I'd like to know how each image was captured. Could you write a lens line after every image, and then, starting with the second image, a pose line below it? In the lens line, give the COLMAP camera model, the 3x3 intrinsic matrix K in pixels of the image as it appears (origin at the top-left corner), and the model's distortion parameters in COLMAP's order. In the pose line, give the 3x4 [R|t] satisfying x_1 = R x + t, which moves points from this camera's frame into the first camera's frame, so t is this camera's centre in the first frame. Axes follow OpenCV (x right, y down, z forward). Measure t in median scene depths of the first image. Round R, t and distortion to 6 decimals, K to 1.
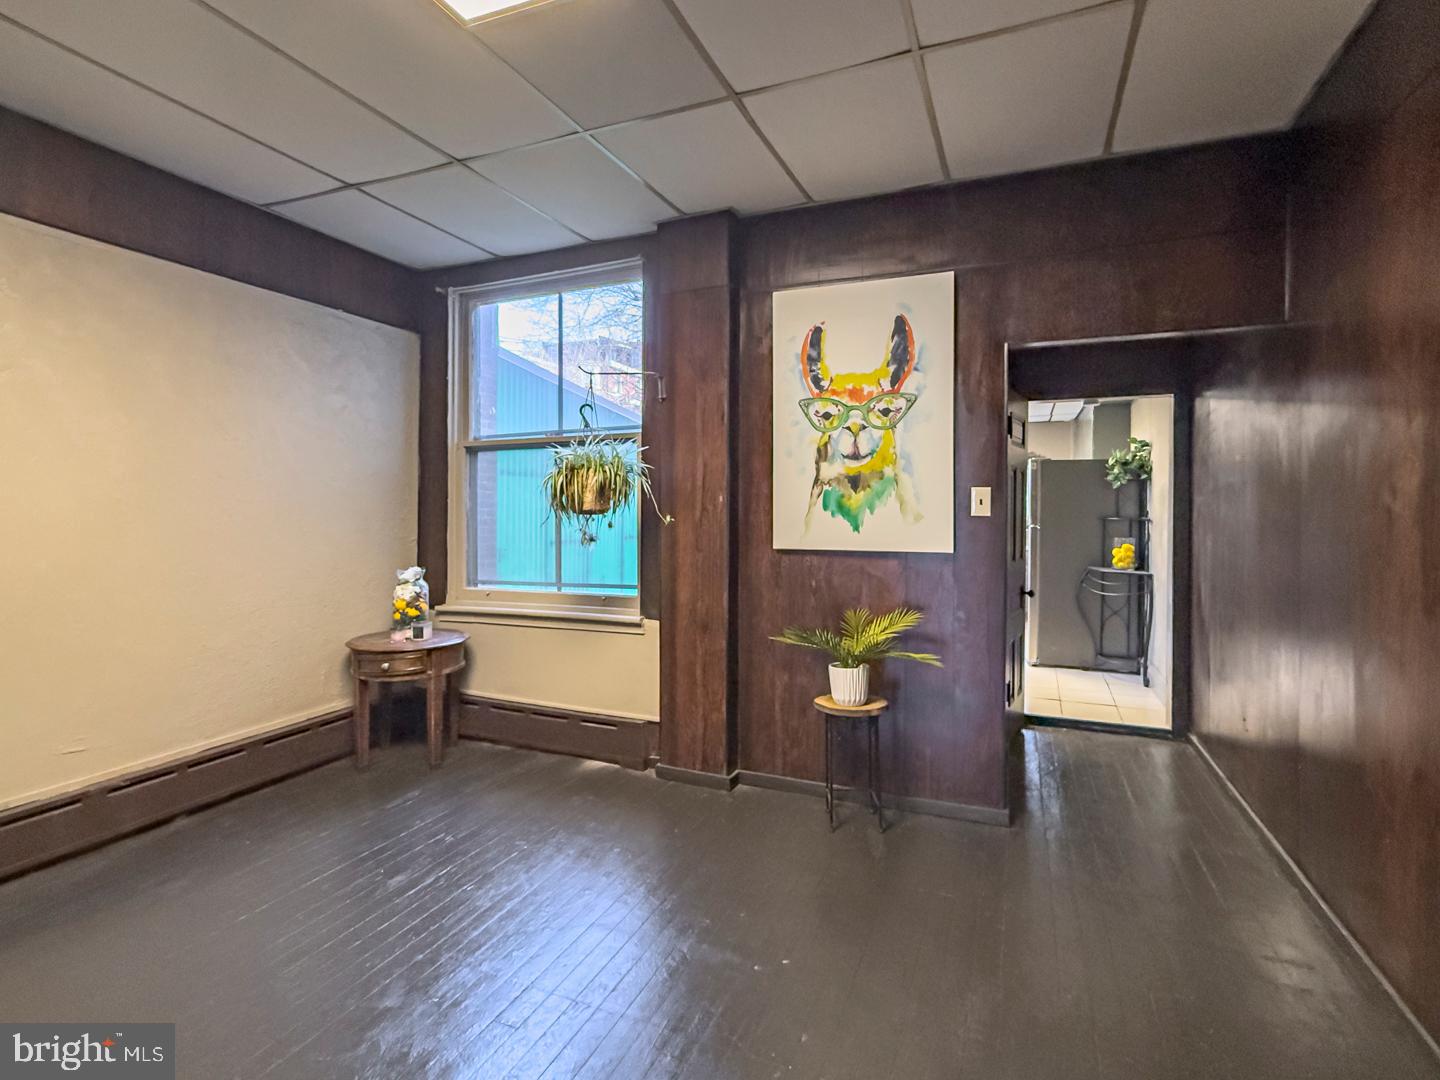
lens RADIAL K [[690.0, 0, 739.0], [0, 690.0, 509.9], [0, 0, 1]] dist [0.000247, -0.000792]
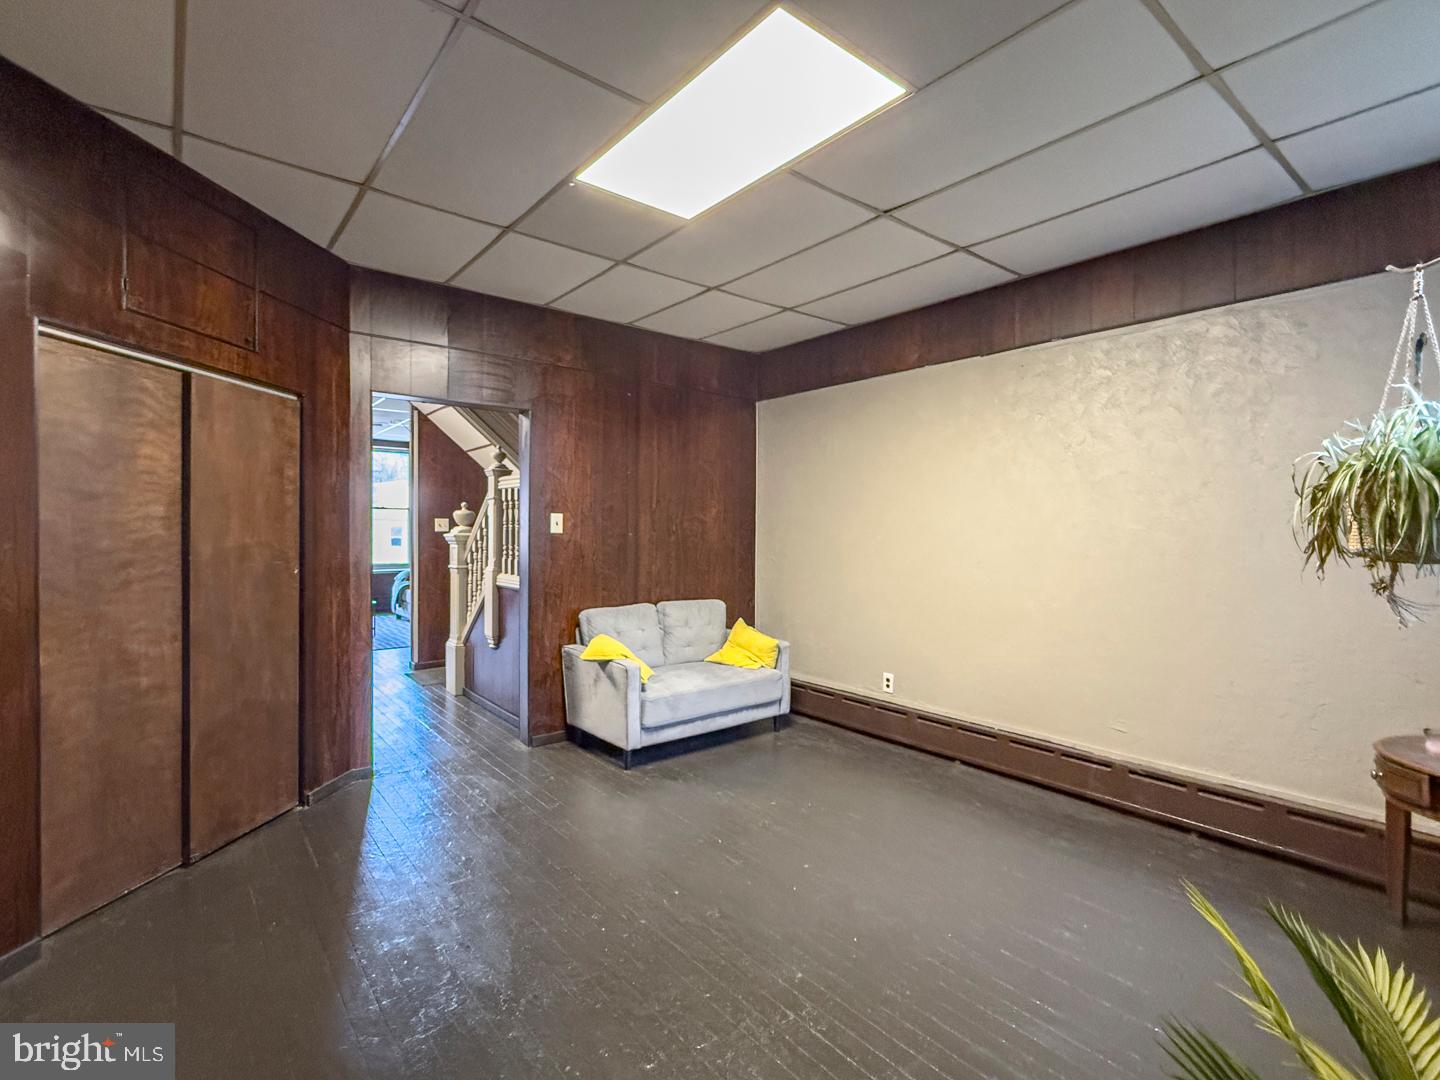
lens RADIAL K [[681.9, 0, 722.3], [0, 681.9, 535.7], [0, 0, 1]] dist [-0.001358, 0.000029]
pose [[-0.481122, 0.016112, -0.876505, 0.399096], [0.000272, 0.999834, 0.018230, -0.028661], [0.876653, 0.008532, -0.481047, 0.760416]]
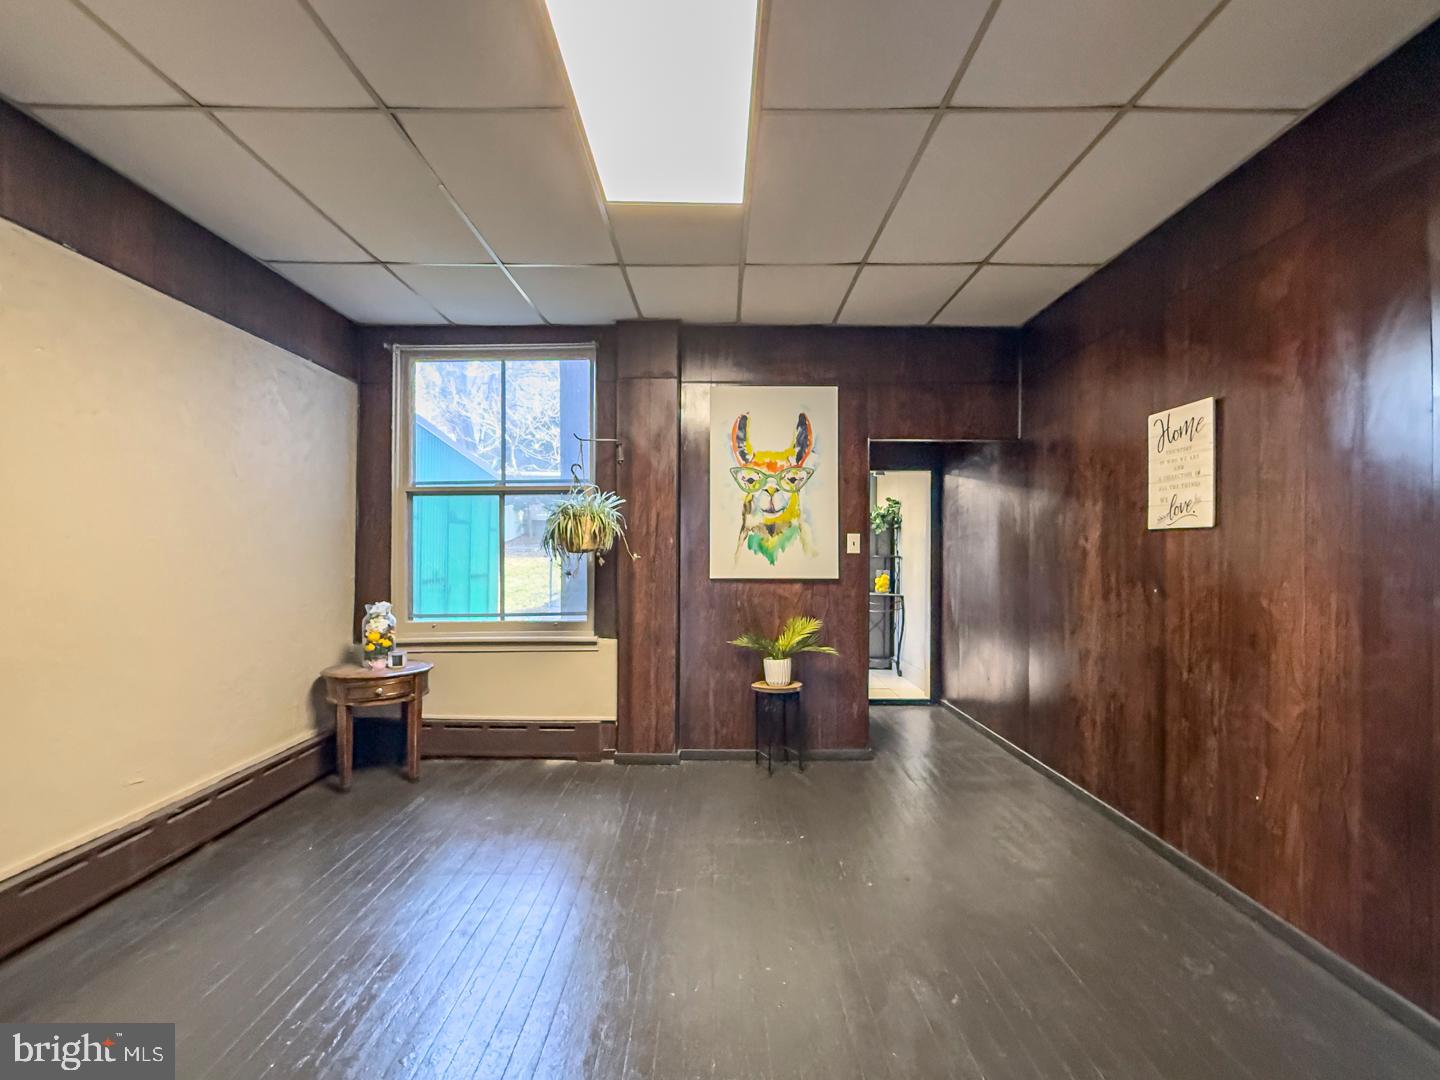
lens RADIAL K [[690.0, 0, 722.8], [0, 690.0, 545.7], [0, 0, 1]] dist [0.000247, -0.000792]
pose [[0.922633, 0.001534, 0.385677, -0.434391], [0.001566, 0.999969, -0.007722, 0.003374], [-0.385677, 0.007729, 0.922602, -0.234620]]
